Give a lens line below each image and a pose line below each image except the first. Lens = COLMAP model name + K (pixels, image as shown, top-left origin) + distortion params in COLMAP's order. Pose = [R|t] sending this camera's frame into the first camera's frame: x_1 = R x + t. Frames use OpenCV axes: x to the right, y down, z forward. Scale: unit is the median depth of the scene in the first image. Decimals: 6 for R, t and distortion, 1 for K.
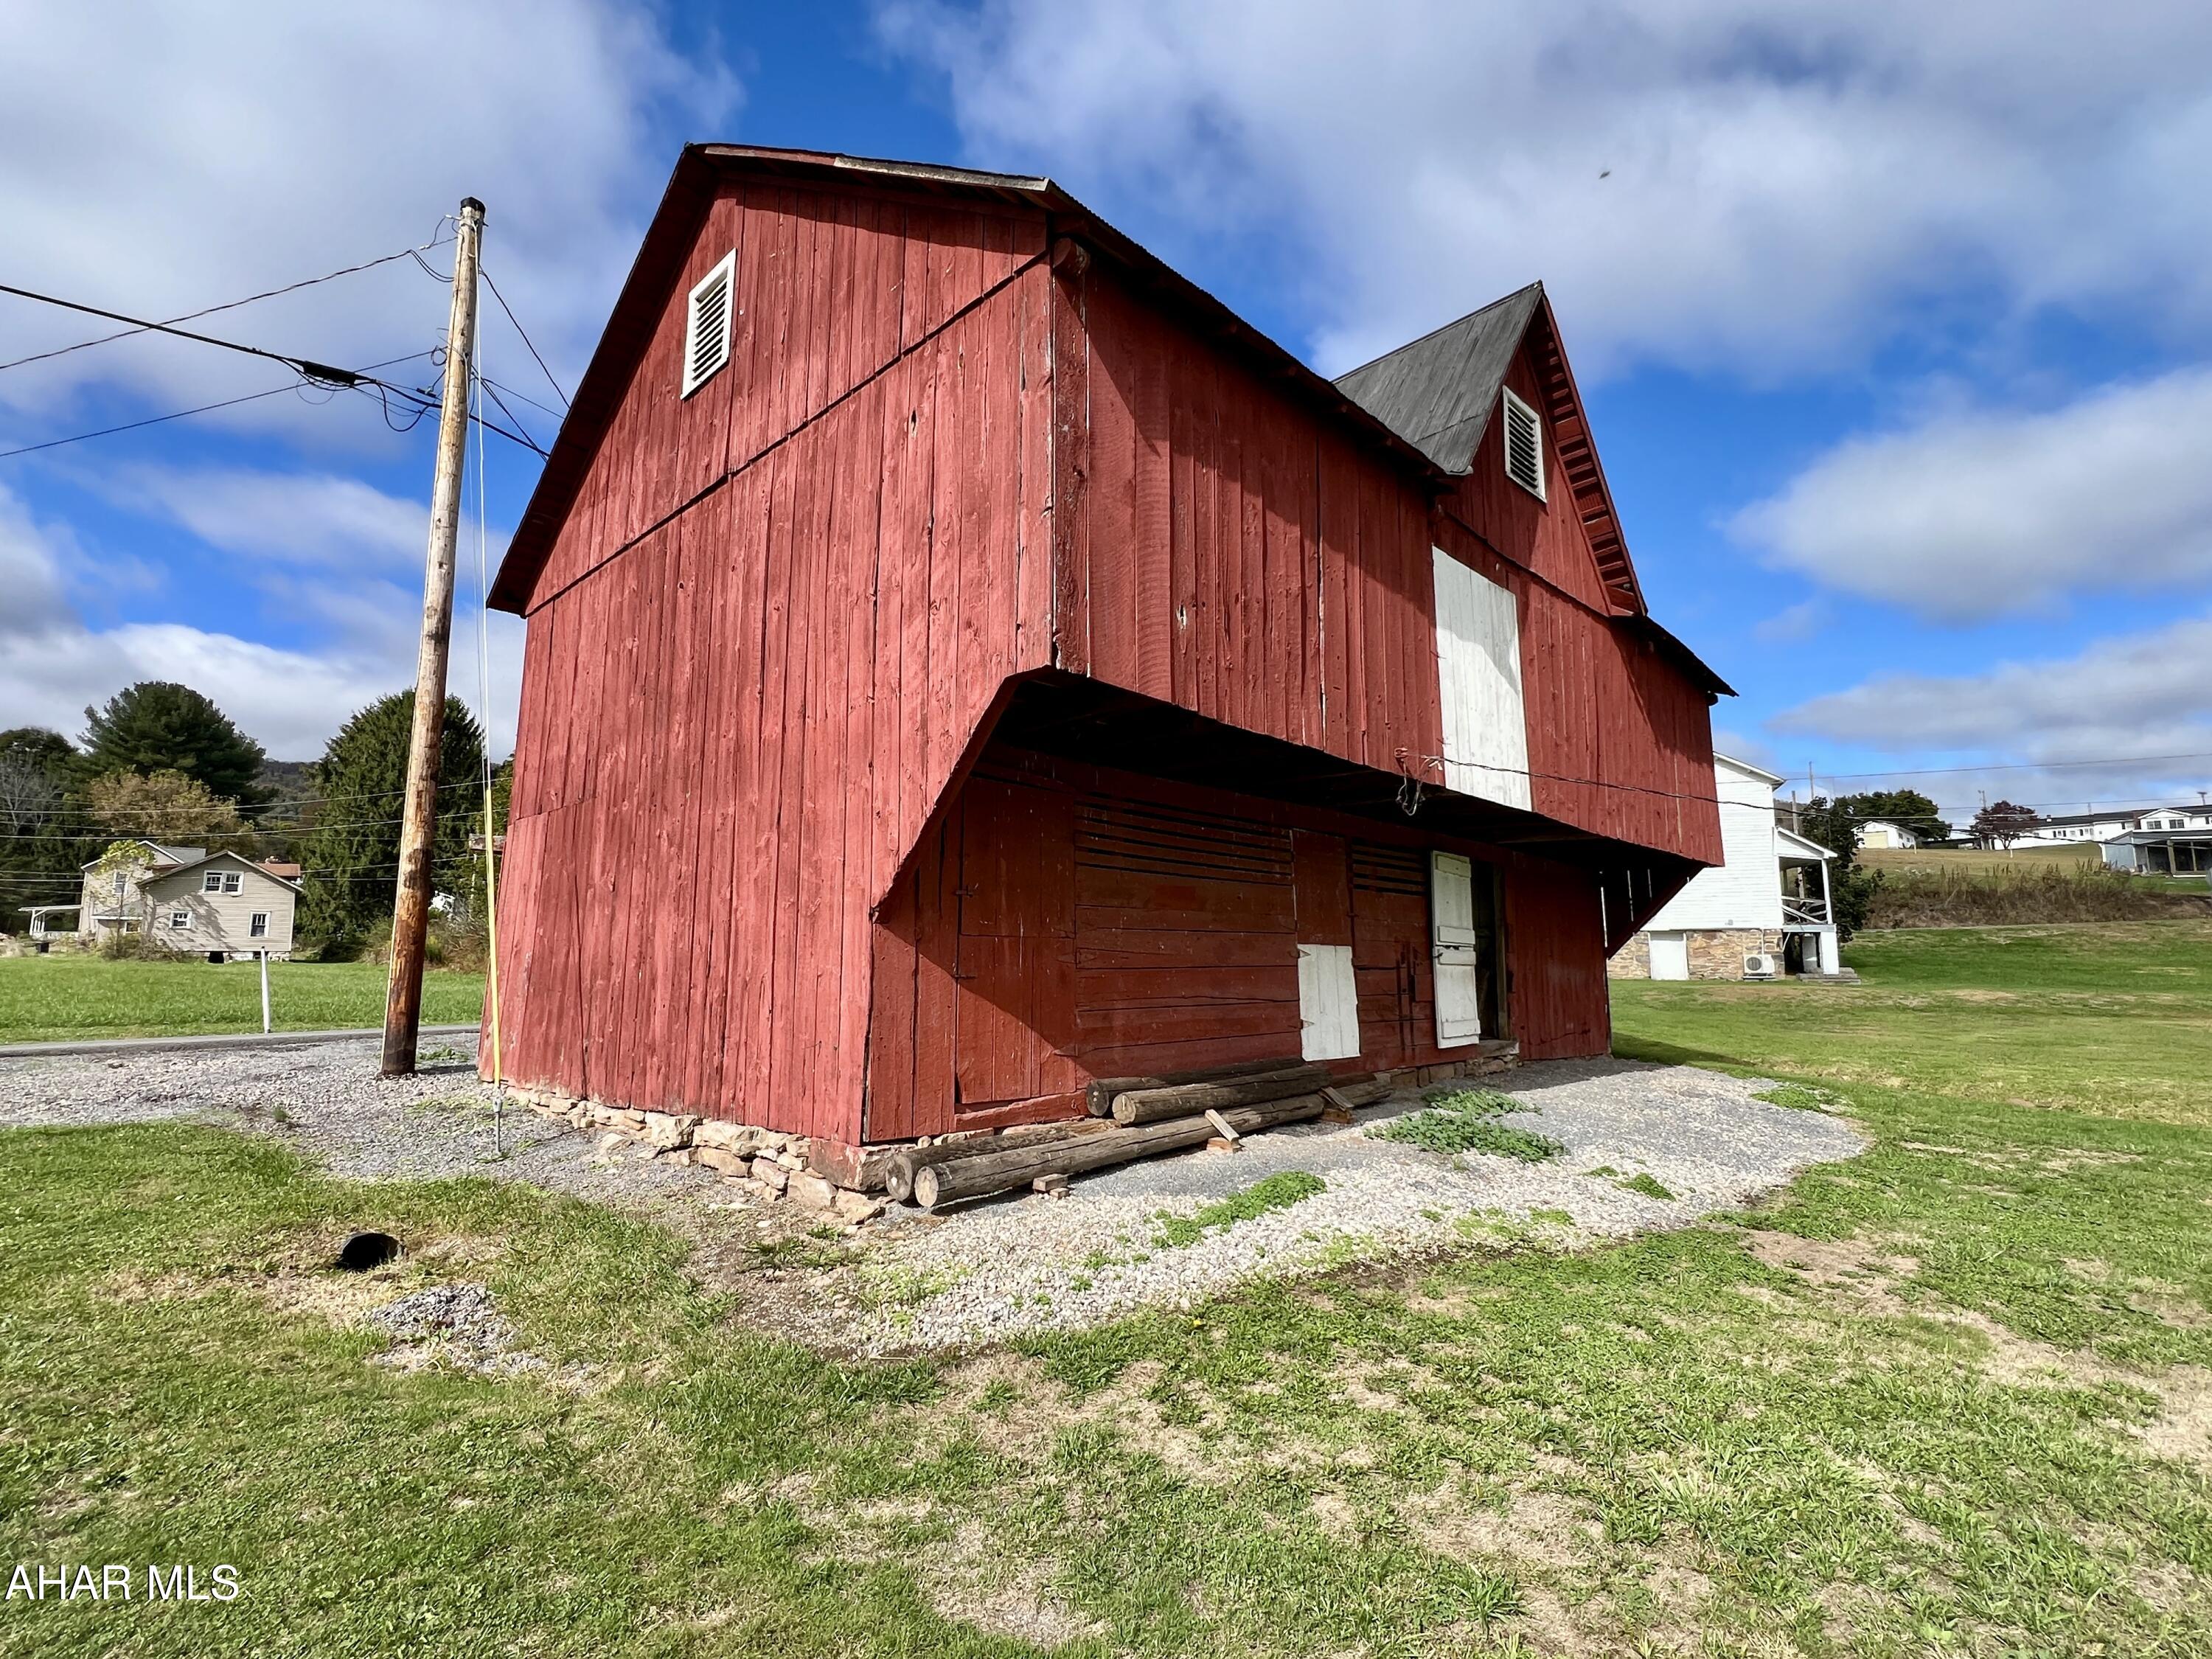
lens RADIAL K [[1029.8, 0, 1109.4], [0, 1029.8, 829.7], [0, 0, 1]] dist [-0.000045, -0.000085]
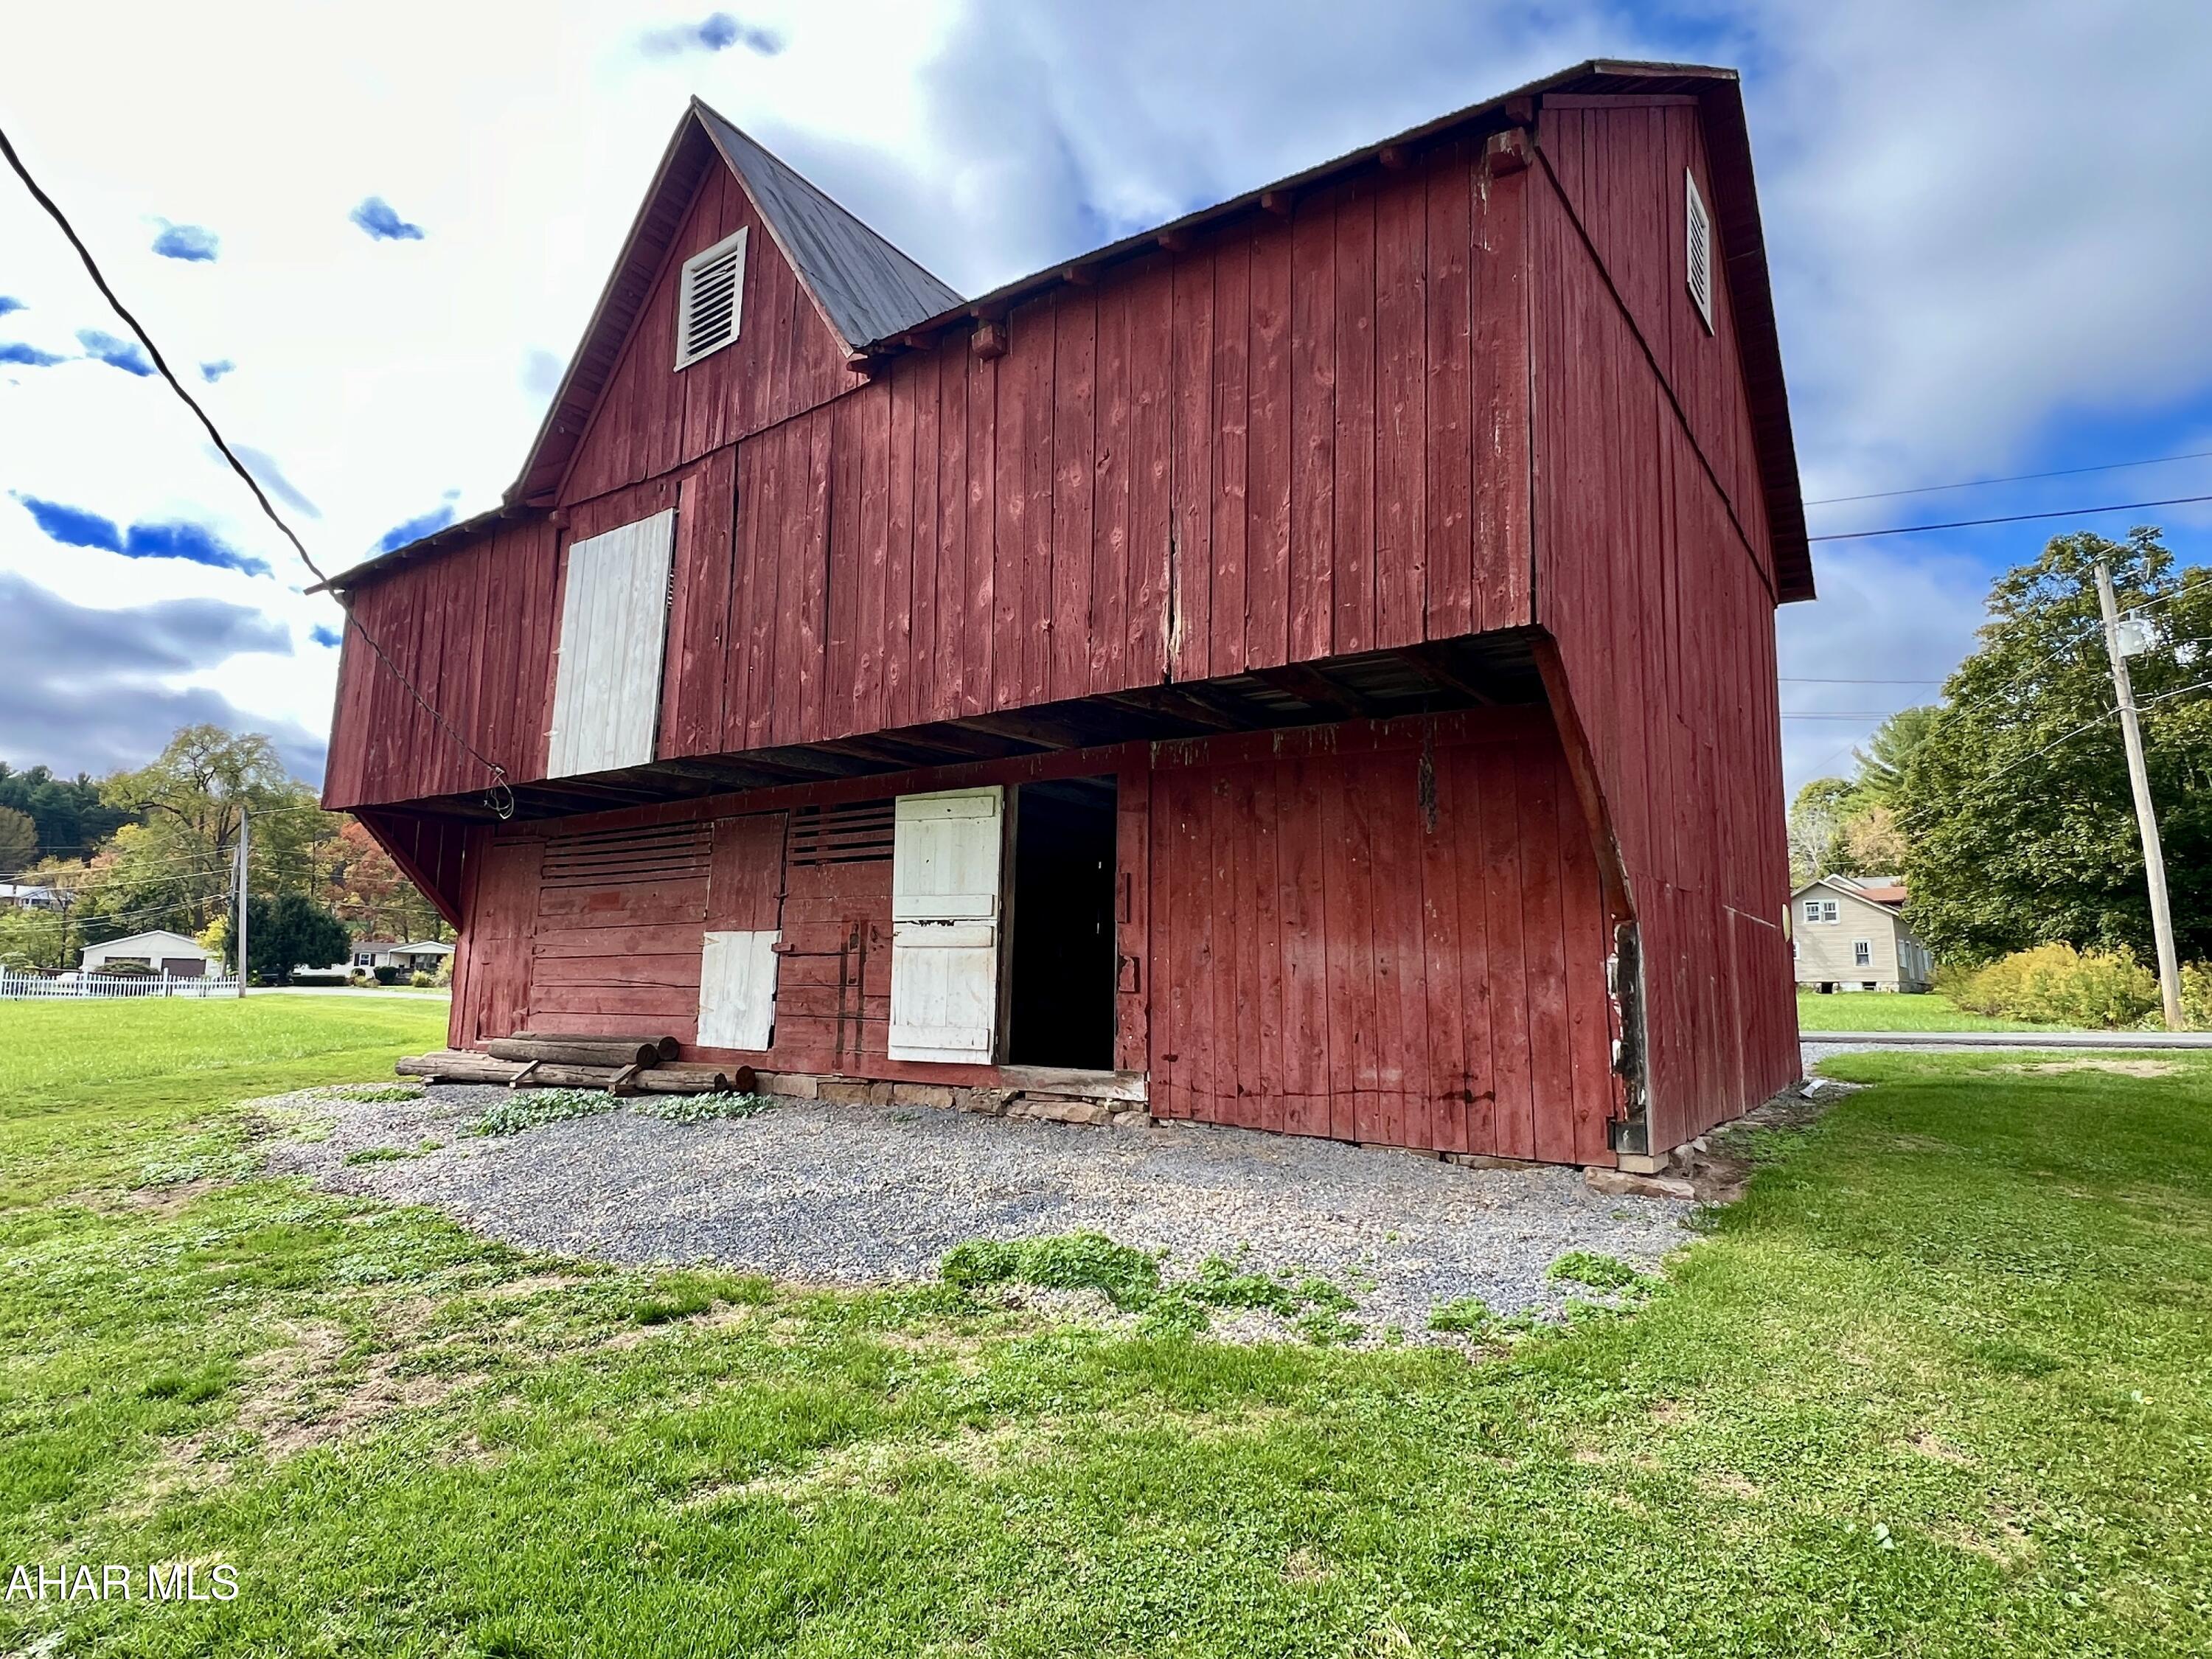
lens RADIAL K [[1213.6, 0, 1110.1], [0, 1213.6, 834.0], [0, 0, 1]] dist [-0.000827, -0.000068]
pose [[0.154663, -0.128634, -0.979557, 1.321073], [0.121004, 0.986489, -0.110439, 0.180058], [0.980529, -0.101449, 0.168138, 1.100282]]
